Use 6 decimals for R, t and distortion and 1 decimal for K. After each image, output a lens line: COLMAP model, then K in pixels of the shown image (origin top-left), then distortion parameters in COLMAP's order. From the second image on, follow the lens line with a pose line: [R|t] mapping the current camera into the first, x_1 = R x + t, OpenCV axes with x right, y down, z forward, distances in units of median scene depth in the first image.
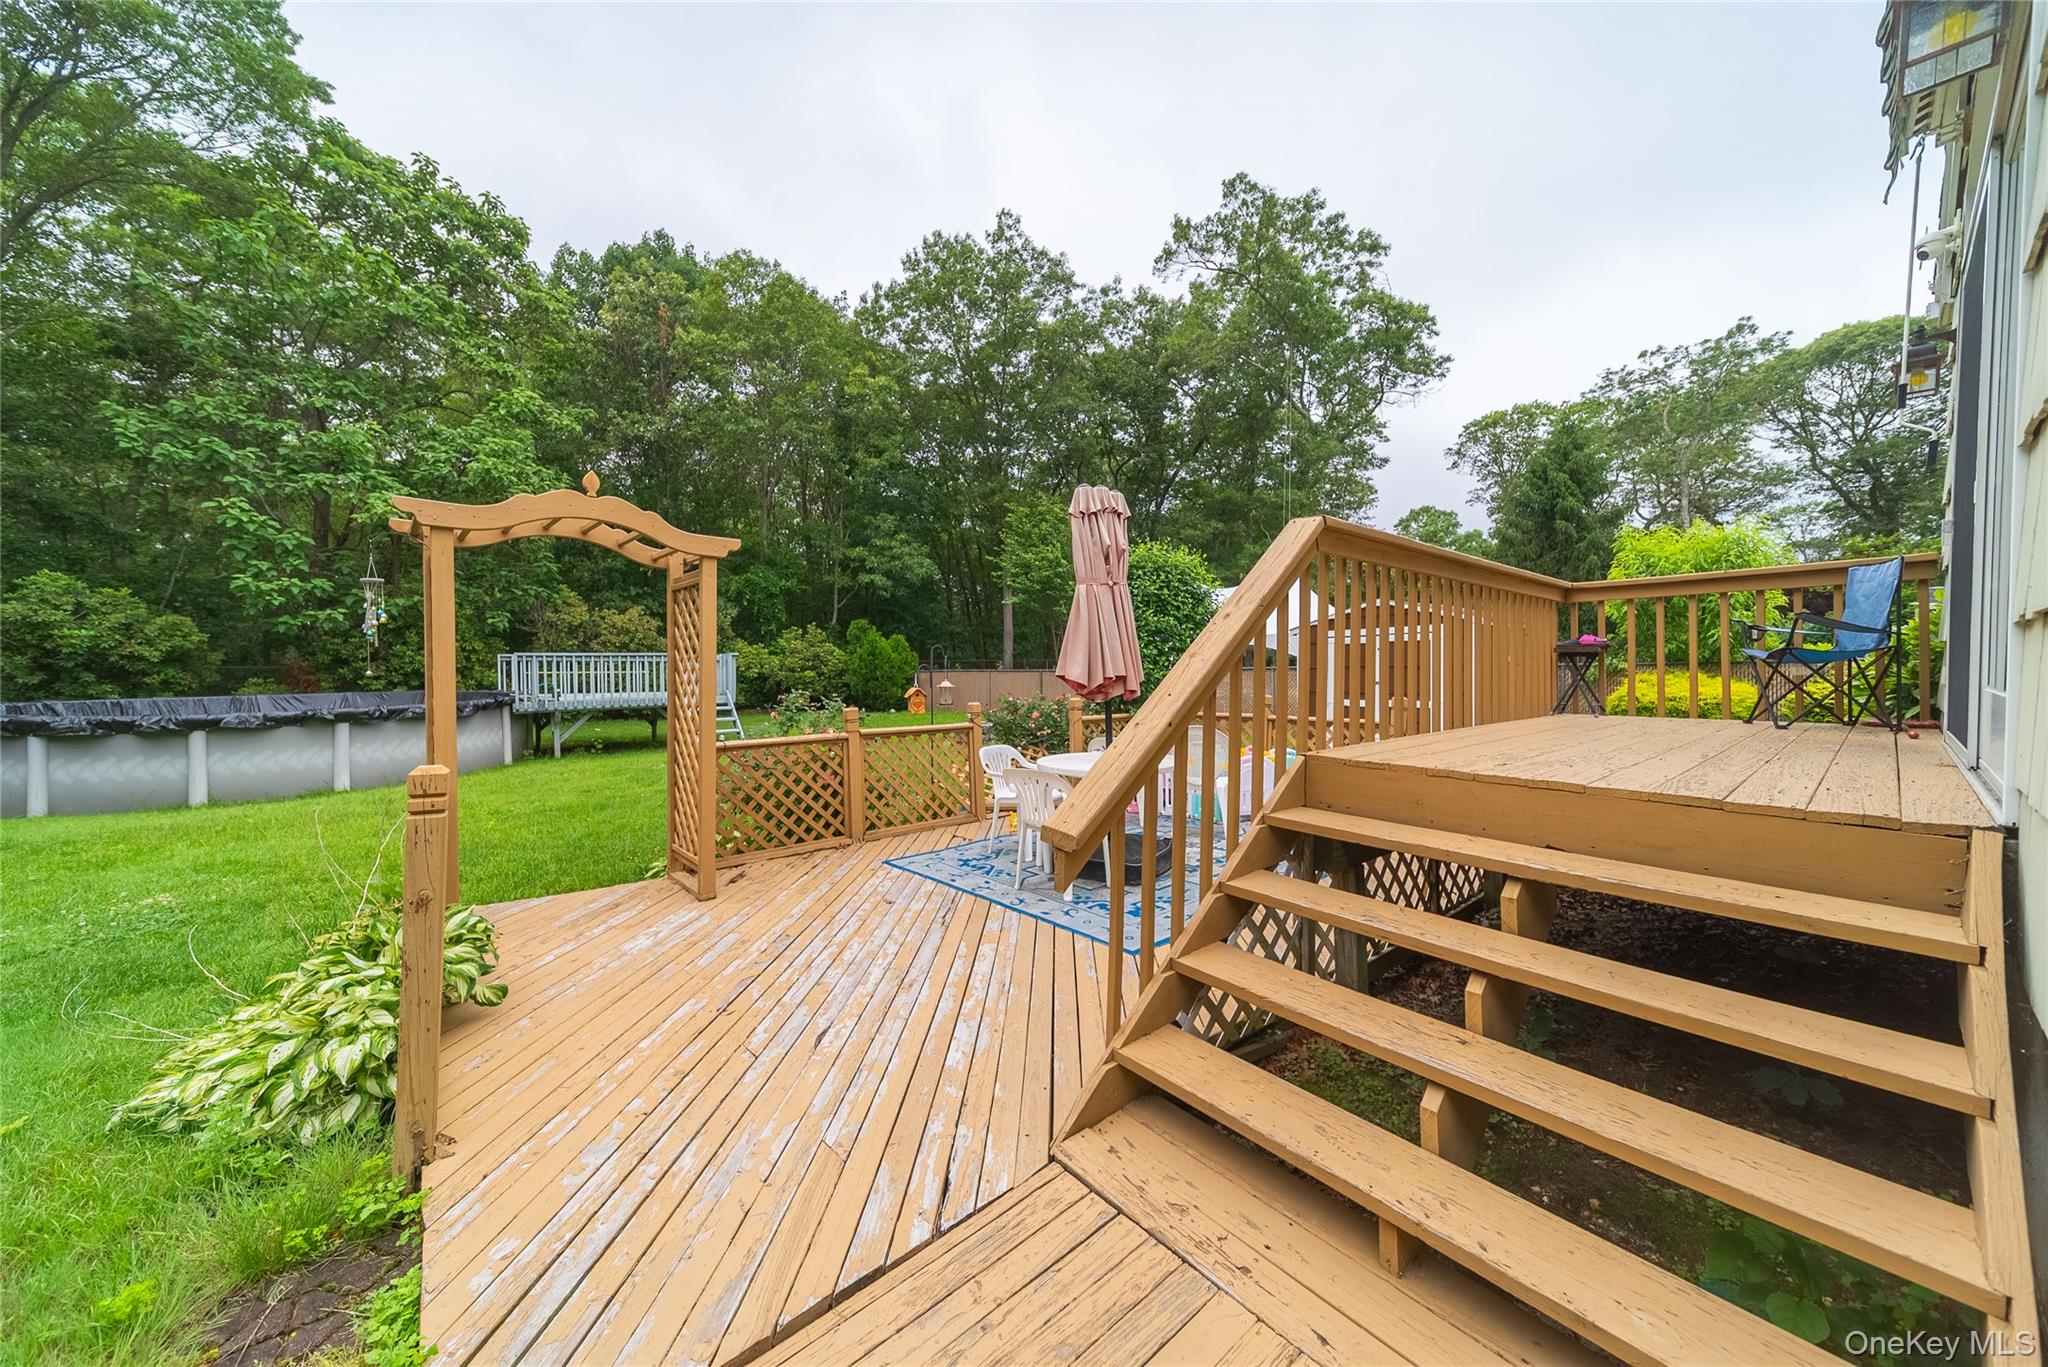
lens RADIAL K [[720.1, 0, 1026.6], [0, 720.1, 678.6], [0, 0, 1]] dist [0.006838, 0.001088]
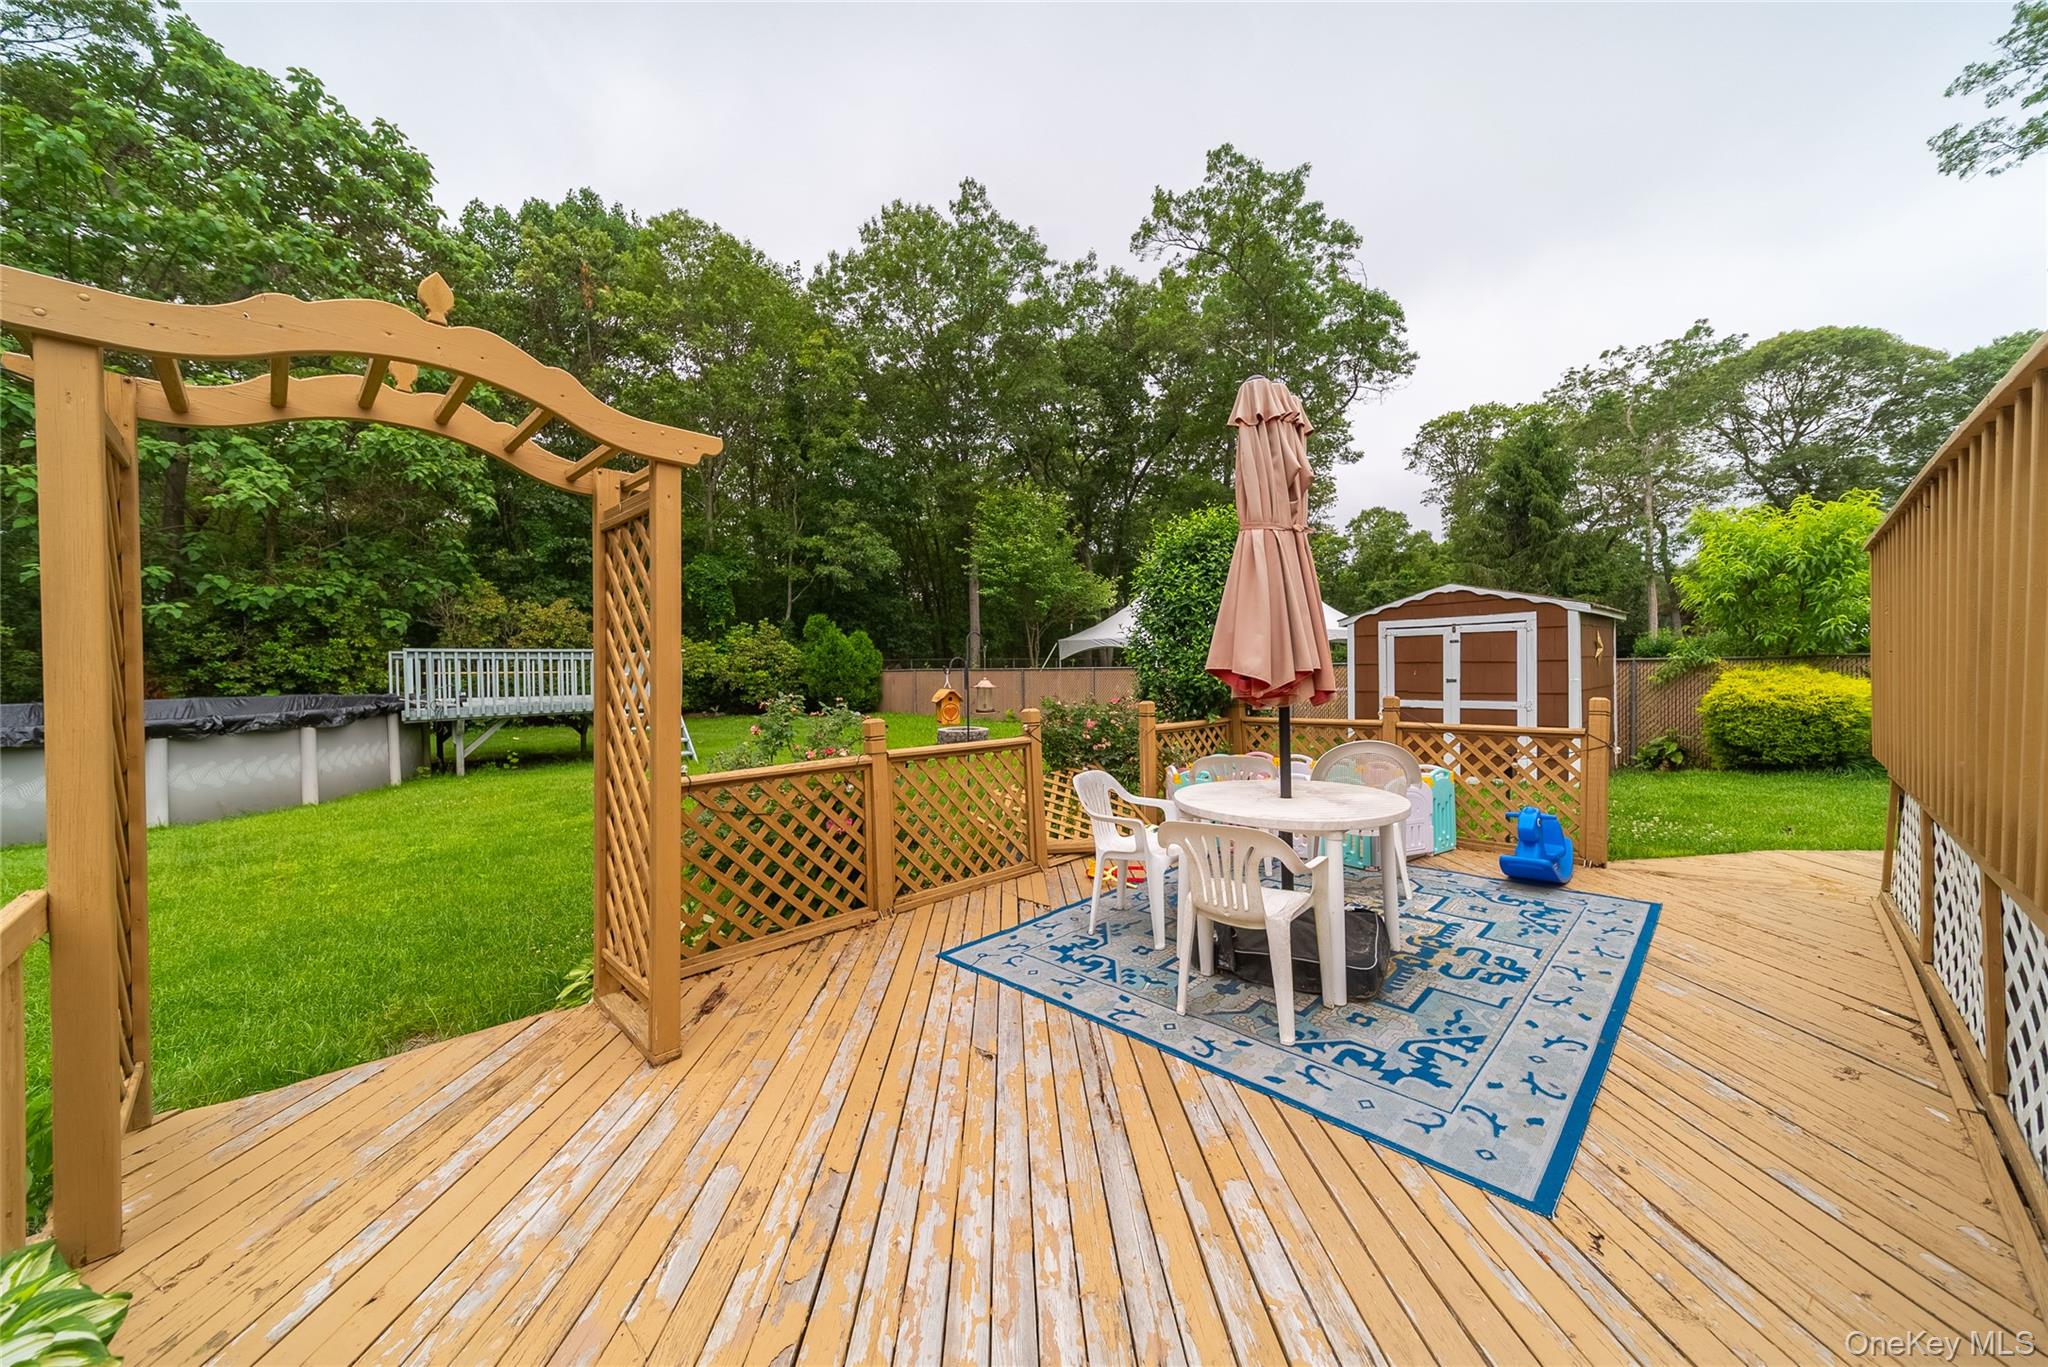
lens RADIAL K [[720.1, 0, 1027.4], [0, 720.1, 679.9], [0, 0, 1]] dist [0.006838, 0.001088]
pose [[0.997410, -0.004246, 0.071797, -0.034272], [0.004126, 0.999990, 0.001822, 0.000646], [-0.071804, -0.001521, 0.997418, 0.071099]]
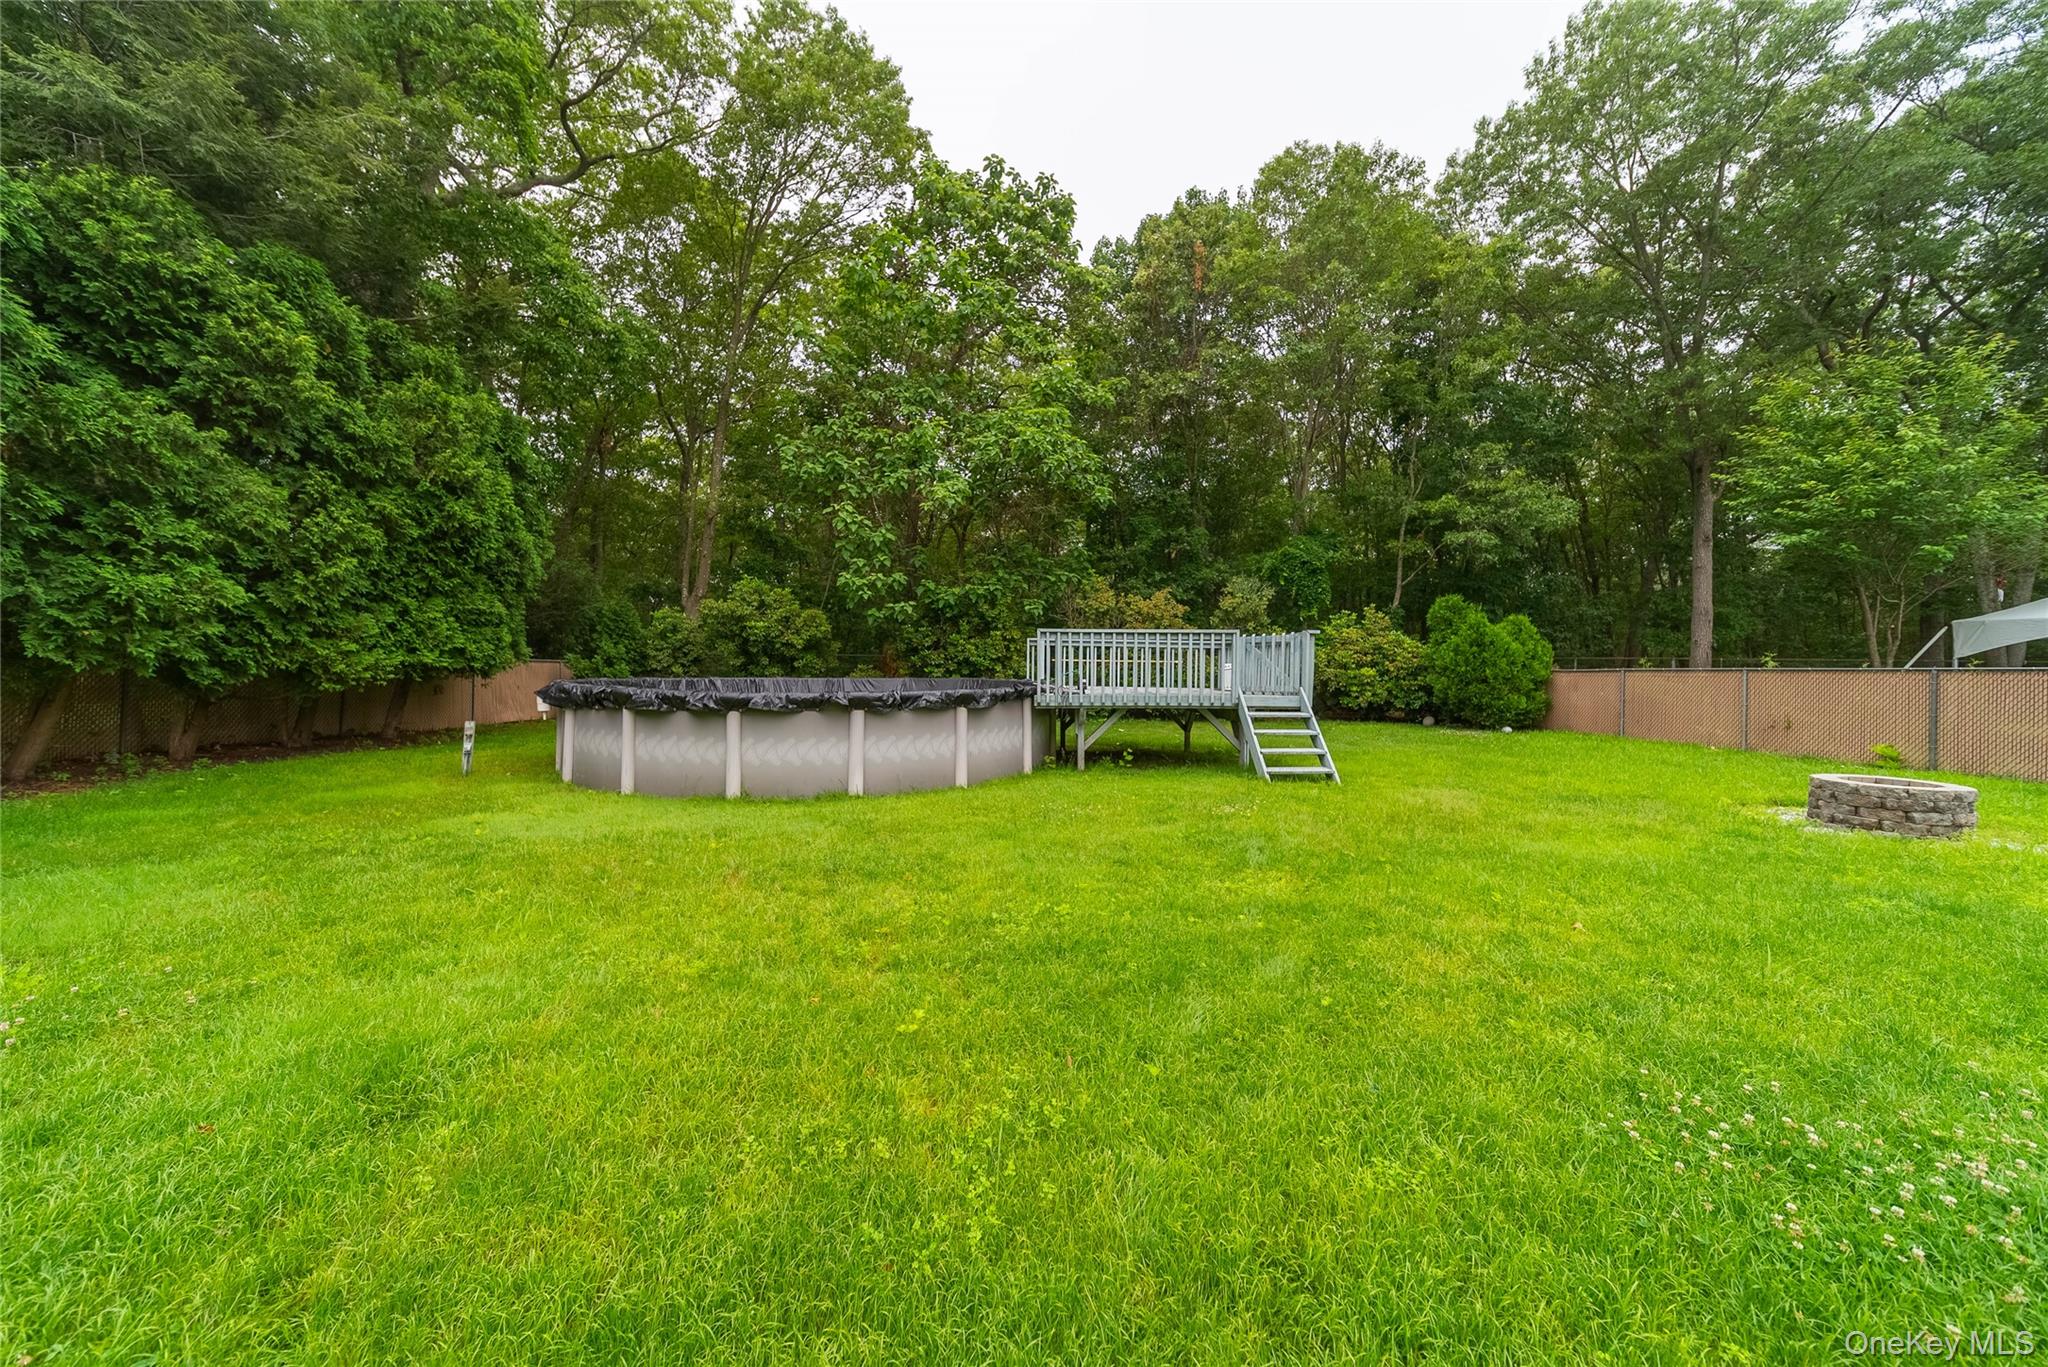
lens RADIAL K [[720.1, 0, 1018.2], [0, 720.1, 677.9], [0, 0, 1]] dist [0.006838, 0.001088]
pose [[0.785497, 0.023208, -0.618430, -0.135705], [-0.027513, 0.999618, 0.002568, 0.008104], [0.618254, 0.014997, 0.785835, 0.208788]]
